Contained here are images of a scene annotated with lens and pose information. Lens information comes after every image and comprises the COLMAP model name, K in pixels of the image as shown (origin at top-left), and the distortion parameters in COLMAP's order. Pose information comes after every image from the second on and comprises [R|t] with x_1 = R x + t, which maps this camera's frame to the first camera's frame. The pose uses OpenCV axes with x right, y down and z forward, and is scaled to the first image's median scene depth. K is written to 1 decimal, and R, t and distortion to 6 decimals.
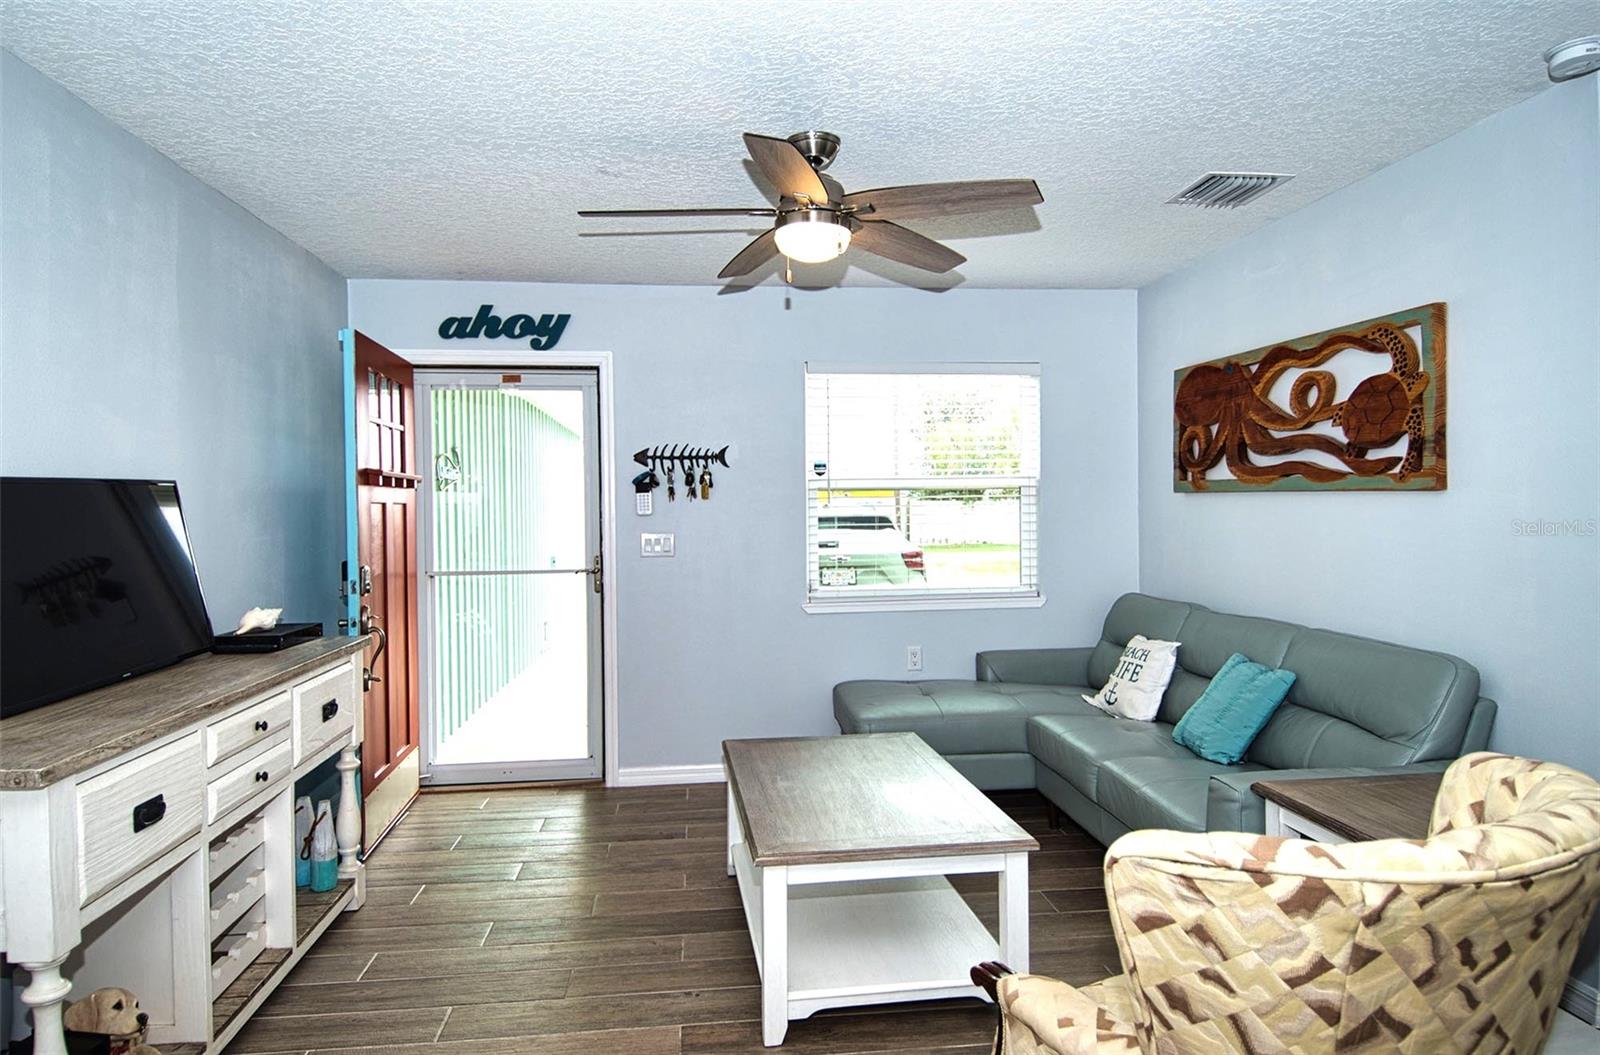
lens RADIAL K [[986.8, 0, 817.0], [0, 986.8, 514.9], [0, 0, 1]] dist [0.051205, -0.062310]
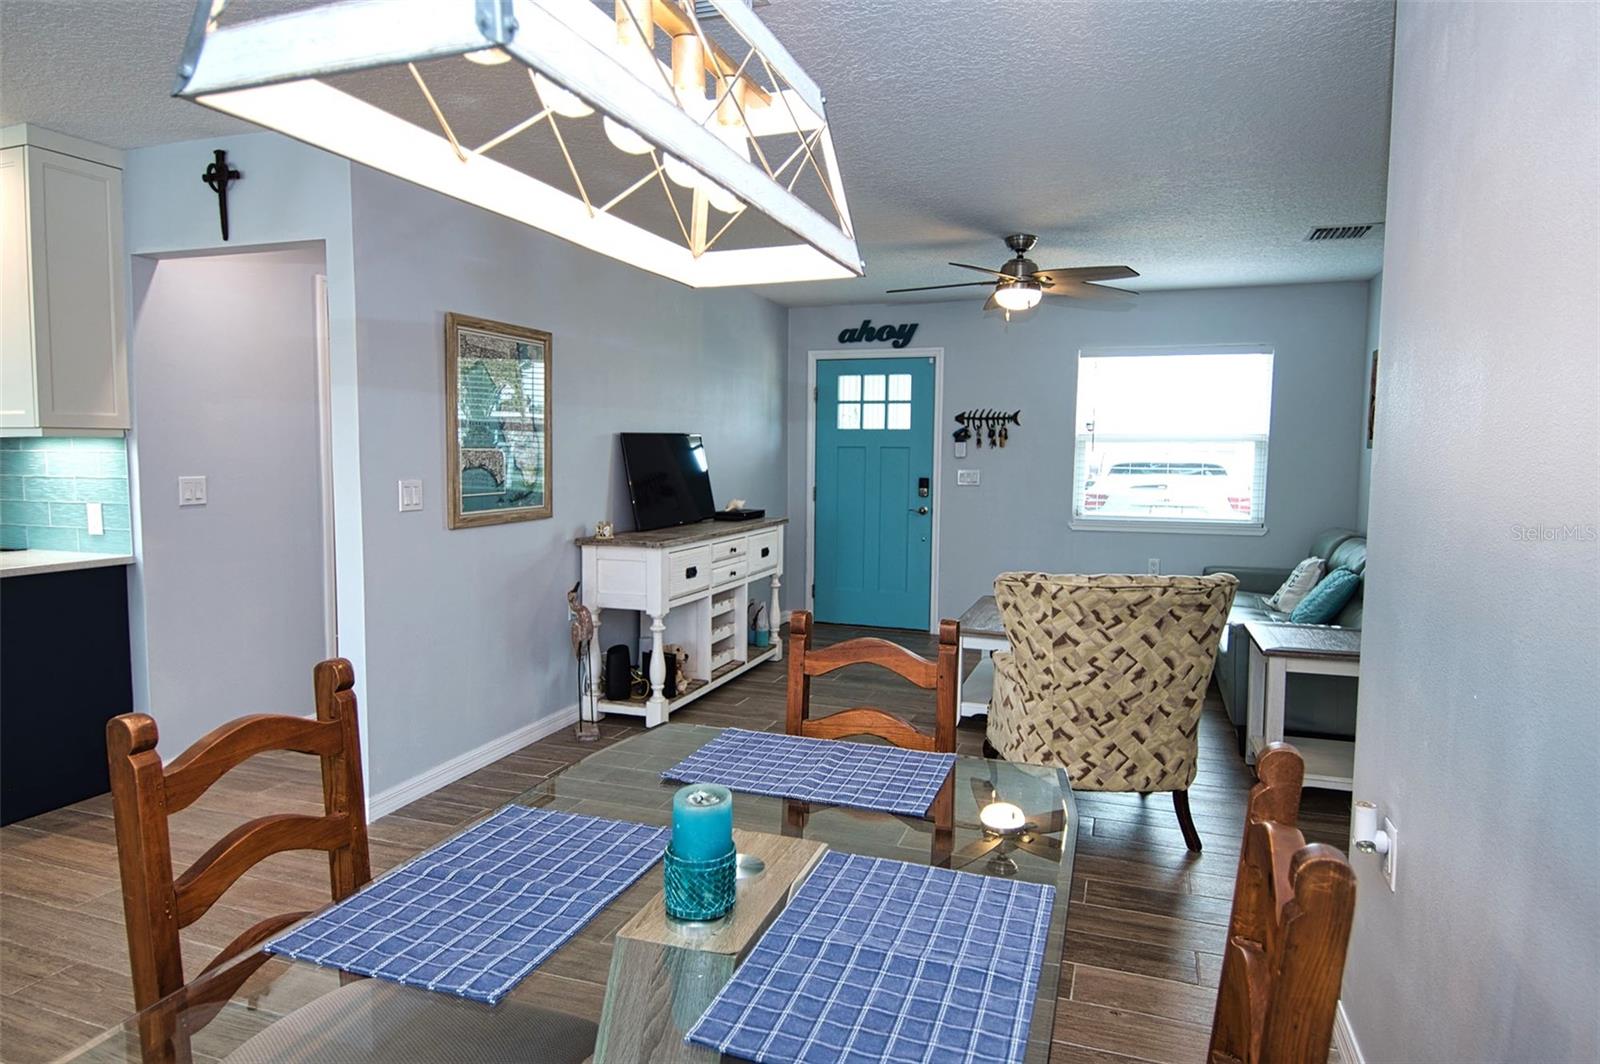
lens RADIAL K [[952.0, 0, 804.9], [0, 952.0, 522.7], [0, 0, 1]] dist [0.060330, -0.065708]
pose [[0.899735, 0.054179, -0.433060, 0.258452], [-0.025212, 0.997060, 0.072359, 0.000671], [0.435707, -0.054185, 0.898456, -0.429355]]
